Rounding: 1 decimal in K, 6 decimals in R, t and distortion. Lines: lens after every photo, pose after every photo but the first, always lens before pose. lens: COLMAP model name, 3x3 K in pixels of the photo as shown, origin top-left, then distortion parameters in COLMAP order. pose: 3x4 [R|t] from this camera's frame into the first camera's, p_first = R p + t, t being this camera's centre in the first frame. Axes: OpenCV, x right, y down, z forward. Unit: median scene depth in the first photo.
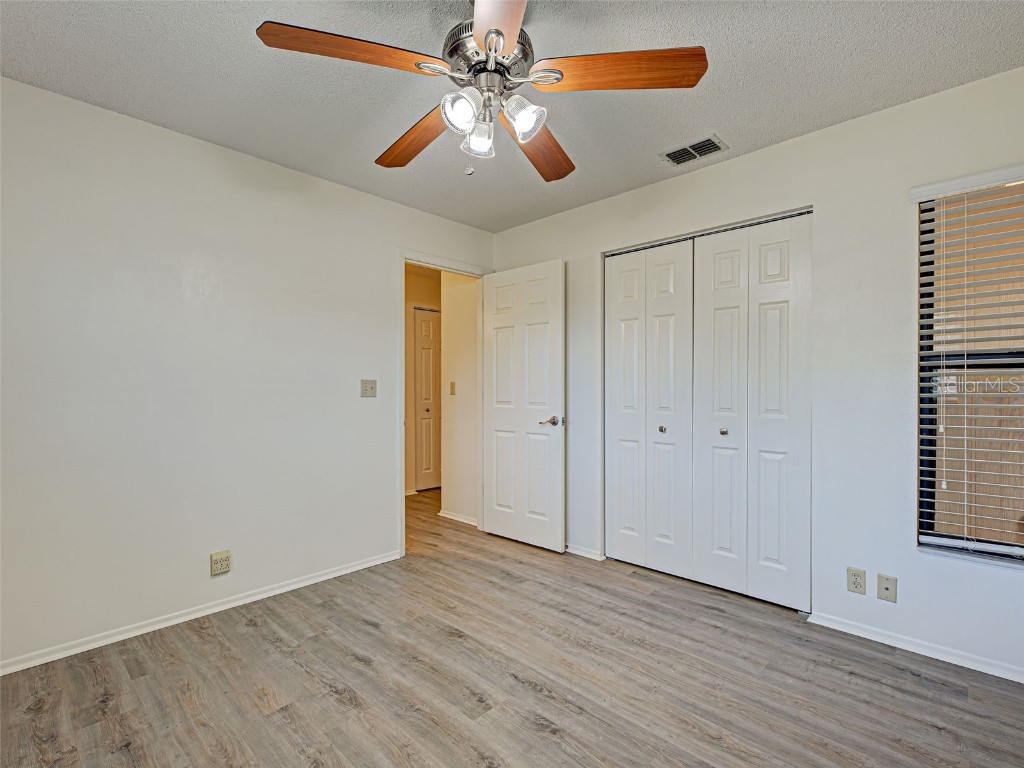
lens RADIAL K [[488.9, 0, 481.3], [0, 488.9, 388.2], [0, 0, 1]] dist [0.002526, -0.000400]
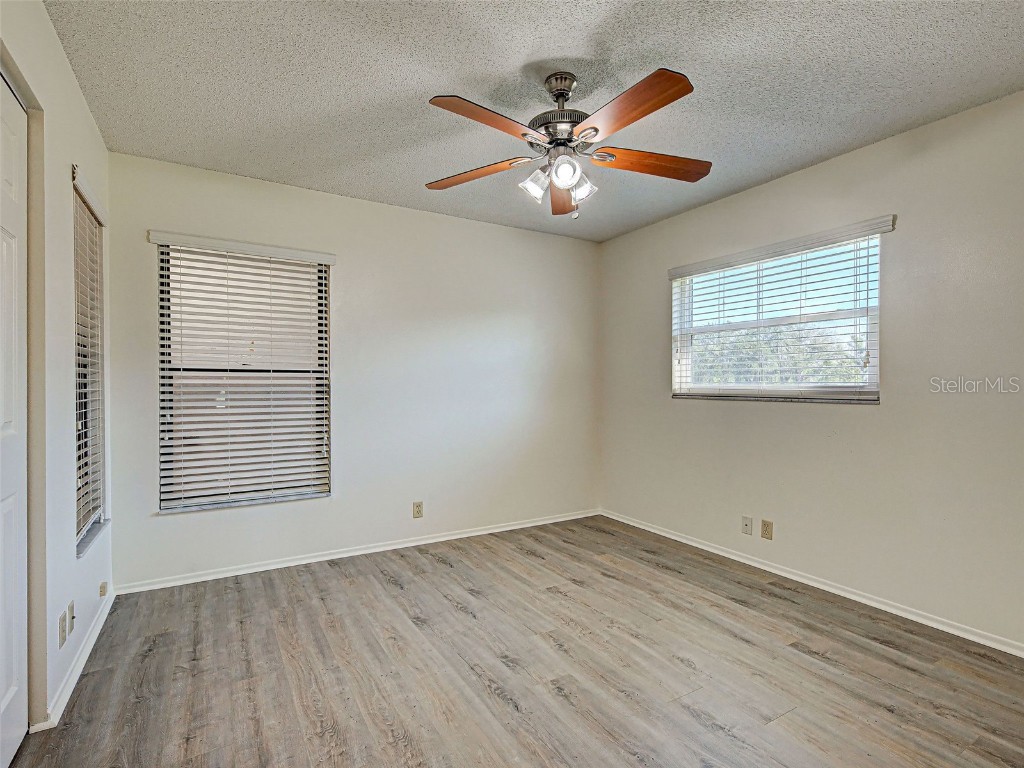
lens RADIAL K [[488.9, 0, 481.3], [0, 488.9, 388.2], [0, 0, 1]] dist [0.002526, -0.000400]
pose [[-0.963568, -0.003773, 0.267437, -0.094805], [-0.002401, 0.999982, 0.005457, -0.000240], [-0.267453, 0.004616, -0.963560, 1.679870]]
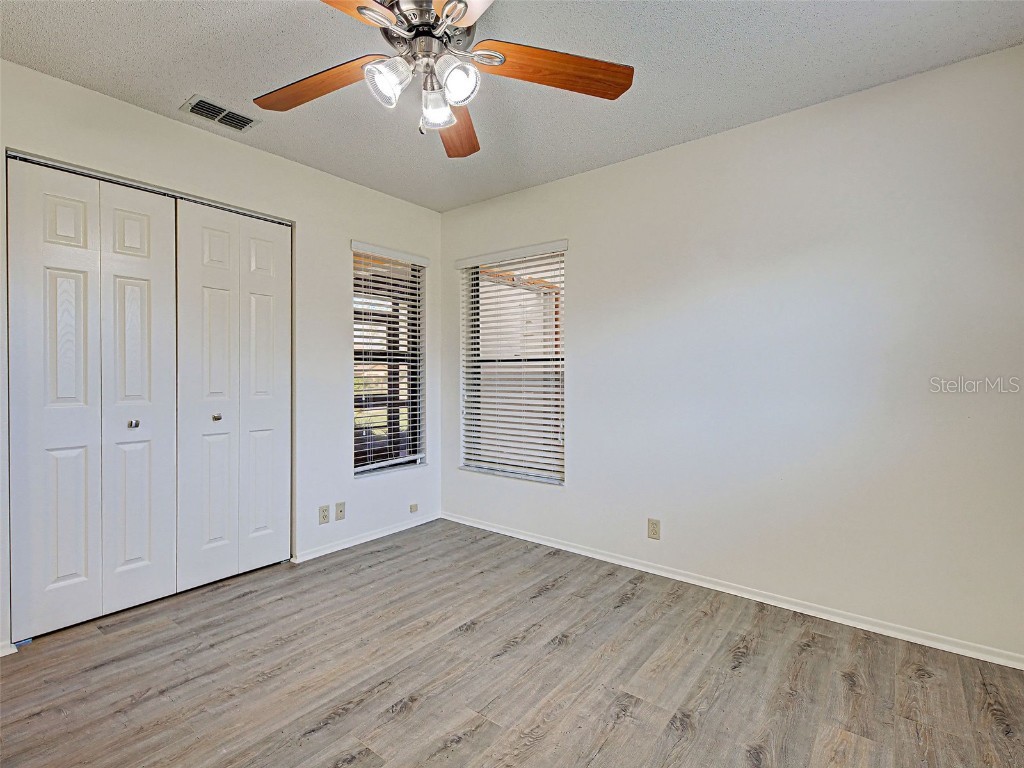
lens RADIAL K [[486.1, 0, 526.0], [0, 486.1, 381.2], [0, 0, 1]] dist [0.003990, 0.000461]
pose [[-0.144455, -0.016923, 0.989367, -0.682890], [-0.001861, 0.999857, 0.016831, 0.000292], [-0.989510, 0.000590, -0.144466, 0.685018]]
